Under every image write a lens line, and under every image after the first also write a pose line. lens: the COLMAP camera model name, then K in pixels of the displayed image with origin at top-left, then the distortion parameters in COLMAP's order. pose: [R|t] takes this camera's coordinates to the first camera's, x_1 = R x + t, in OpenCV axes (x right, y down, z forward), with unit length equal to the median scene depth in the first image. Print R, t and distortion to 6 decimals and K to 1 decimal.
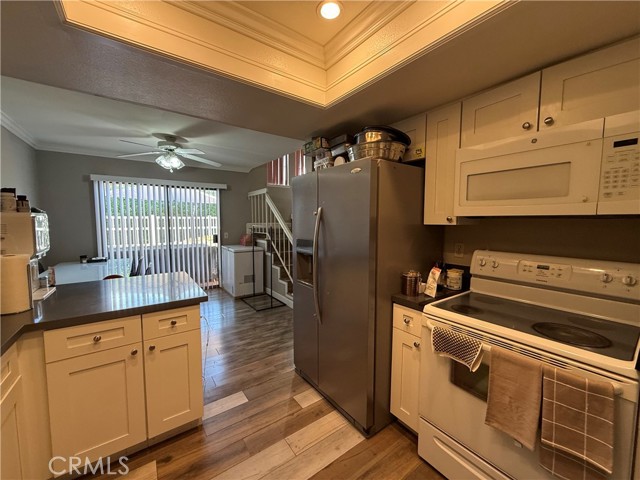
lens RADIAL K [[256.5, 0, 320.4], [0, 256.5, 239.5], [0, 0, 1]] dist [-0.001232, -0.000297]
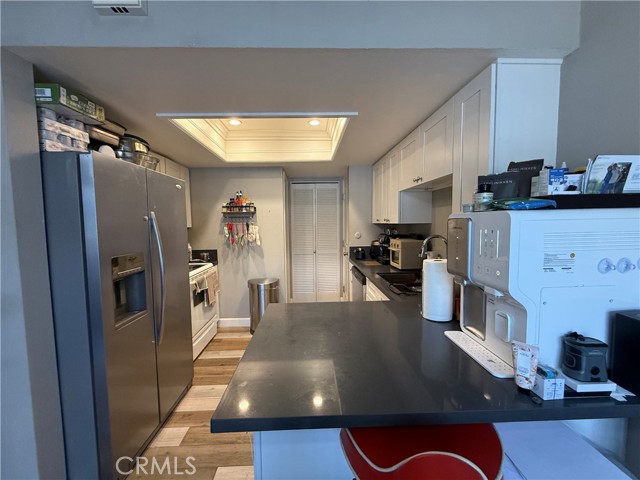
lens RADIAL K [[256.5, 0, 317.7], [0, 256.5, 238.9], [0, 0, 1]] dist [-0.001232, -0.000297]
pose [[-0.832575, -0.029143, 0.553145, -0.961384], [0.050570, 0.990445, 0.128299, -0.120166], [-0.551599, 0.134791, -0.823146, 1.427057]]
